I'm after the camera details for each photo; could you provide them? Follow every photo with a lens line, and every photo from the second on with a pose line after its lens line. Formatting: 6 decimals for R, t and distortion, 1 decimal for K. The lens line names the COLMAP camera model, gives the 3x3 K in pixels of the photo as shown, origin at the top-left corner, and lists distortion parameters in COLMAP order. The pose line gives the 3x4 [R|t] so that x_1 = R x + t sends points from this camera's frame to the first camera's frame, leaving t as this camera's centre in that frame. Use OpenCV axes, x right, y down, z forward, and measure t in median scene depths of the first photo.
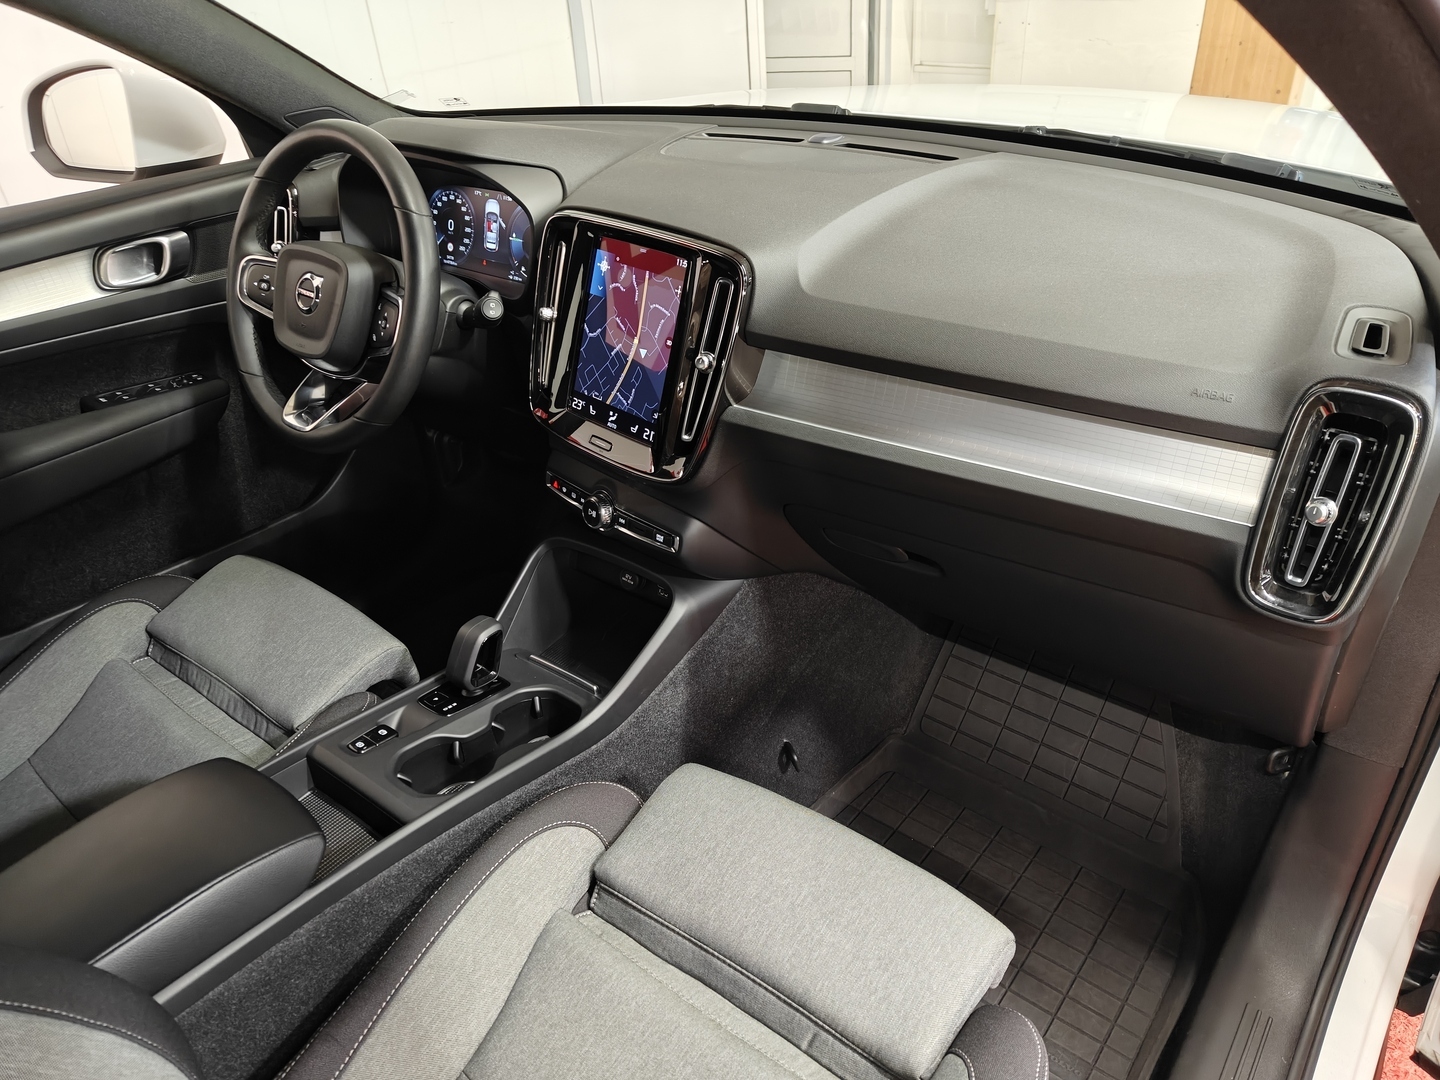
lens RADIAL K [[991.0, 0, 723.3], [0, 991.0, 547.8], [0, 0, 1]] dist [0.003443, 0.002844]
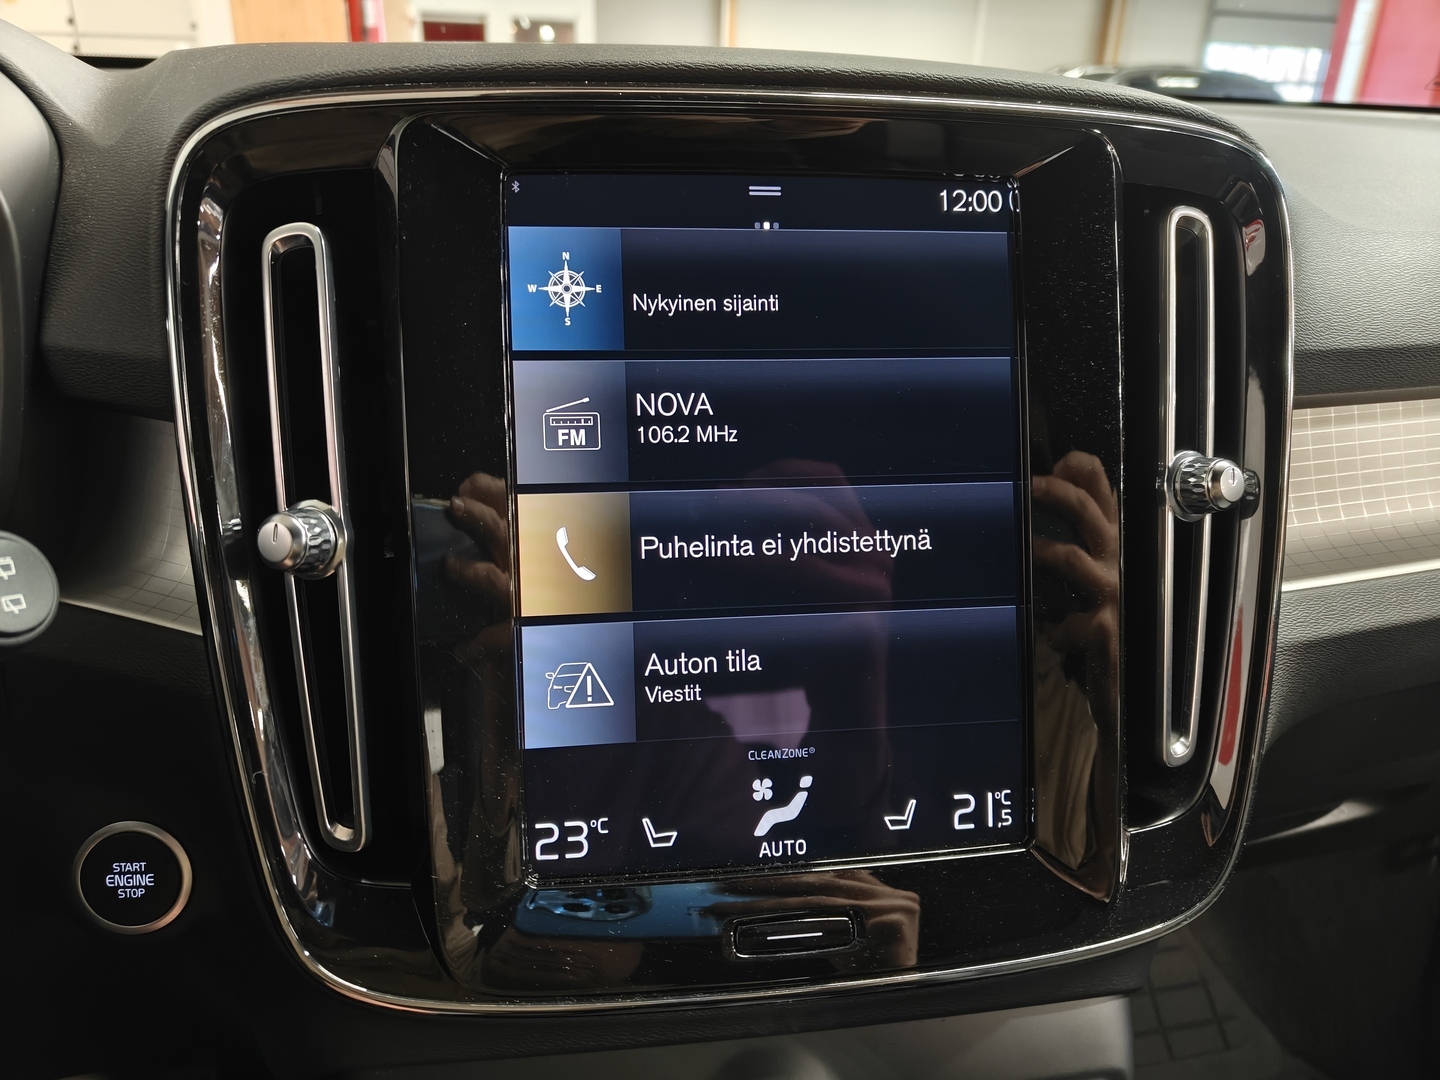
lens RADIAL K [[1017.2, 0, 721.9], [0, 1017.2, 521.5], [0, 0, 1]] dist [0.002466, 0.001722]
pose [[0.603528, -0.229634, 0.763559, -0.300587], [0.395243, 0.917856, -0.036367, -0.195158], [-0.692486, 0.323740, 0.644713, 0.794941]]
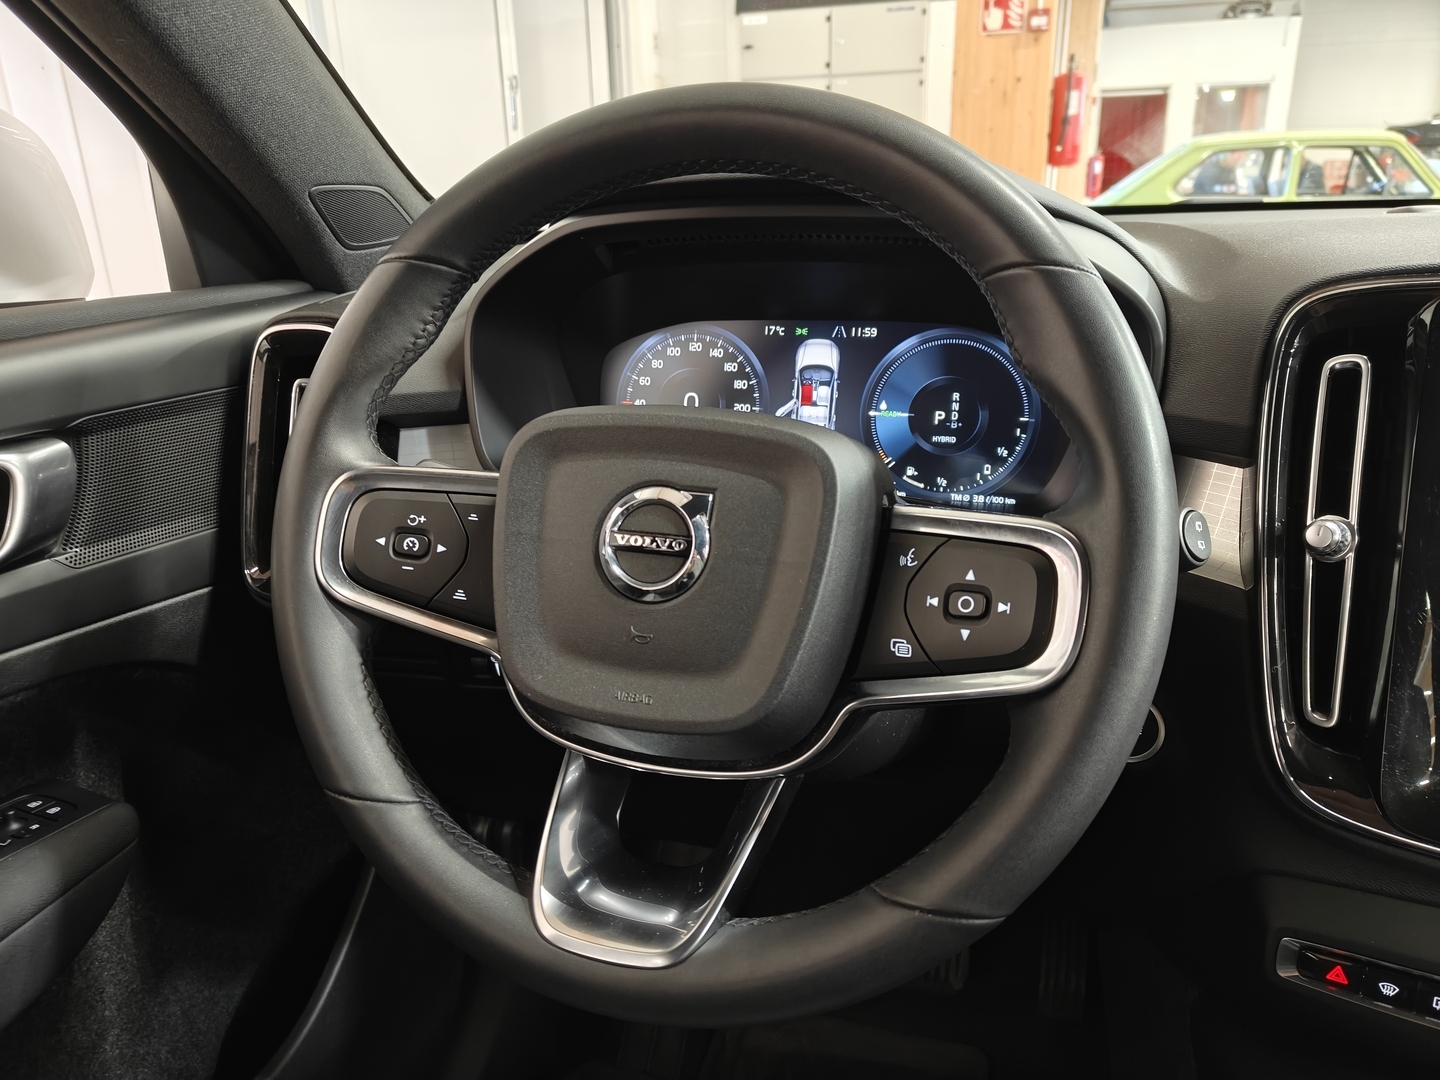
lens RADIAL K [[1001.9, 0, 720.0], [0, 1001.9, 540.0], [0, 0, 1]] dist [0.003119, 0.003165]
pose [[0.943927, -0.082302, 0.319731, -0.535010], [0.163226, 0.958130, -0.235253, -0.183761], [-0.286983, 0.274250, 0.917839, 0.720678]]
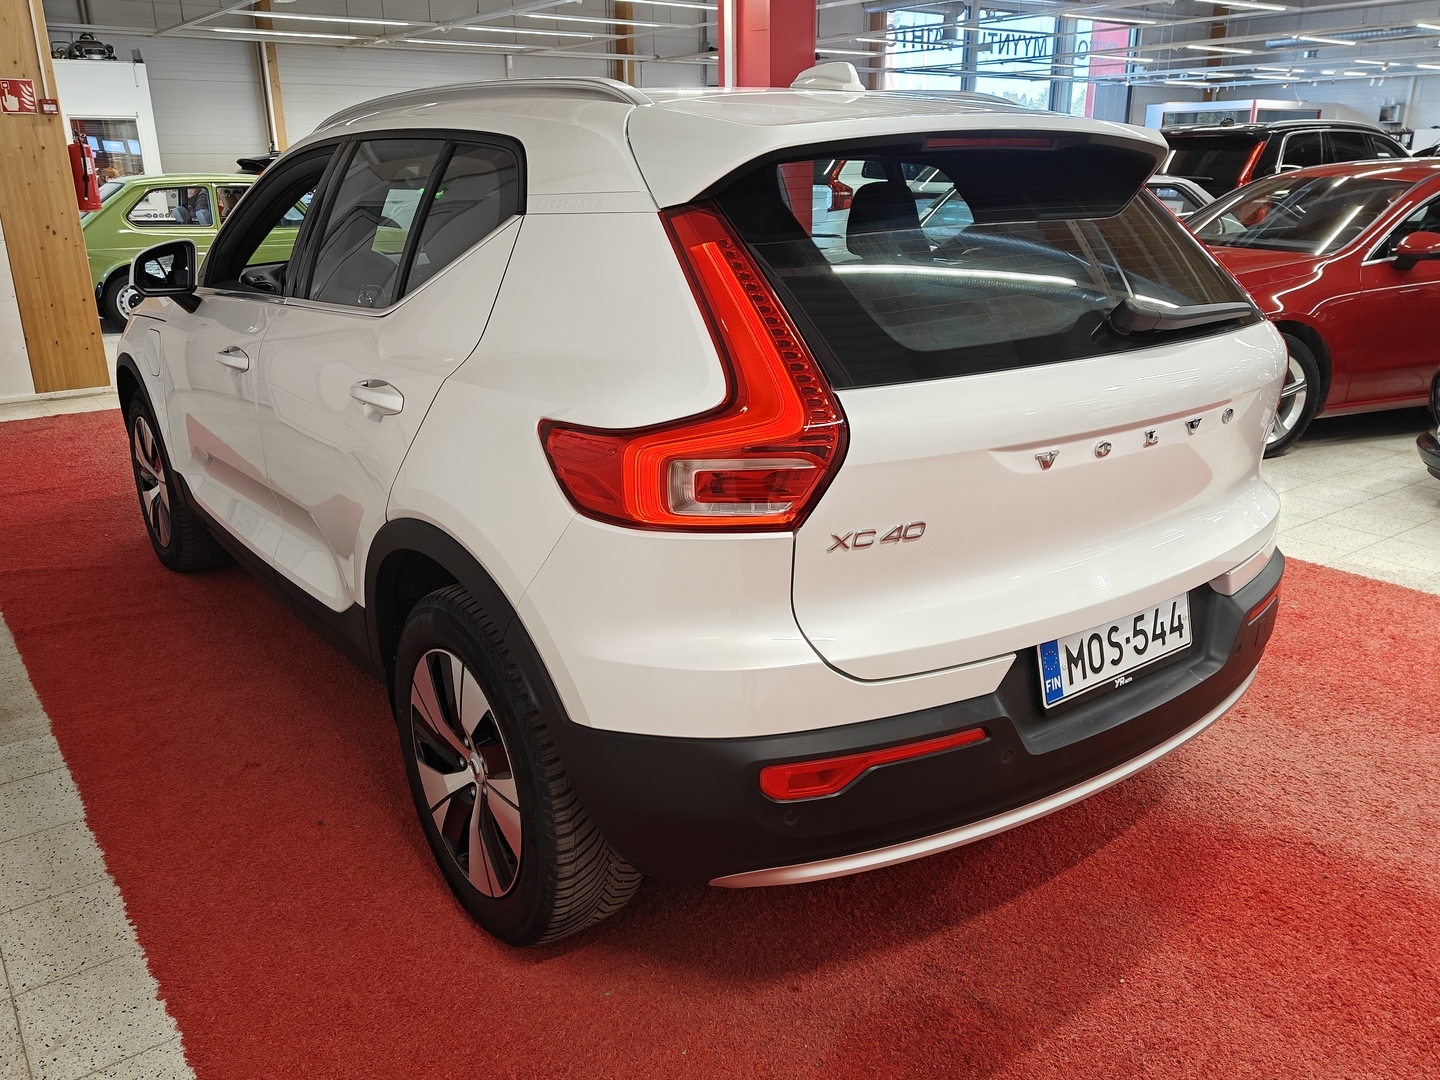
lens RADIAL K [[1152.7, 0, 721.2], [0, 1152.7, 543.0], [0, 0, 1]] dist [0.007217, 0.001614]
pose [[0.269077, -0.246963, 0.930917, -3.318695], [0.532842, 0.843338, 0.069714, 0.604109], [-0.802295, 0.477273, 0.358515, -0.590627]]
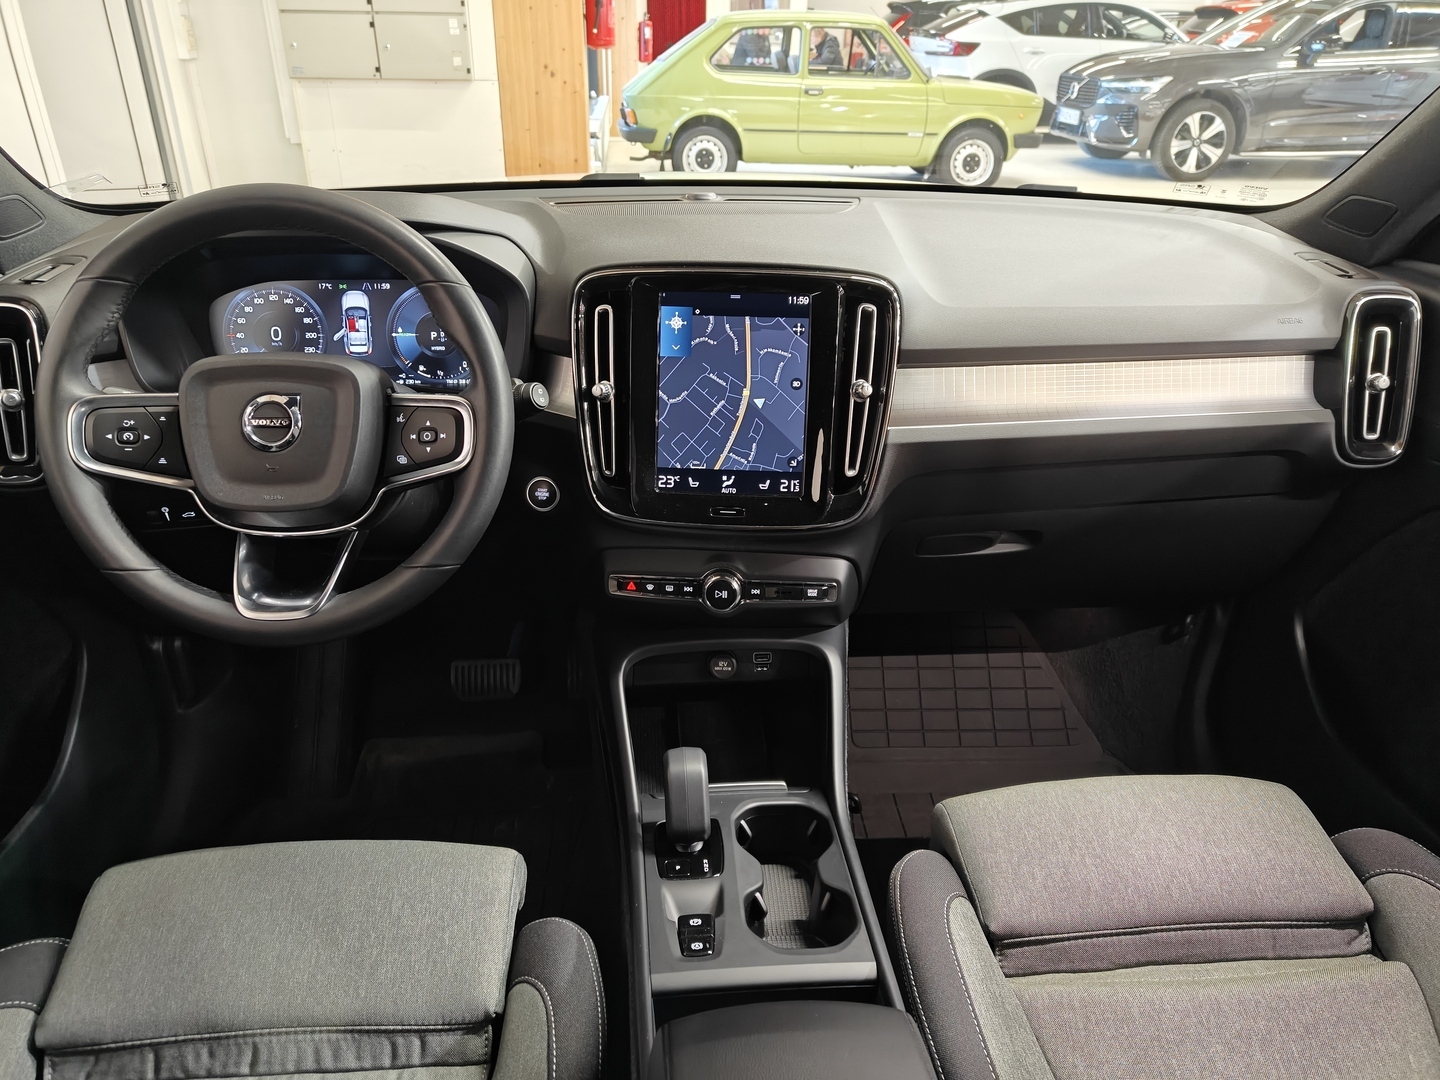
lens RADIAL K [[1001.9, 0, 720.0], [0, 1001.9, 540.0], [0, 0, 1]] dist [0.003119, 0.003165]
pose [[0.747463, -0.246102, 0.617035, -0.675756], [0.323545, 0.946100, -0.014586, -0.069368], [-0.580187, 0.210541, 0.786801, 0.294376]]
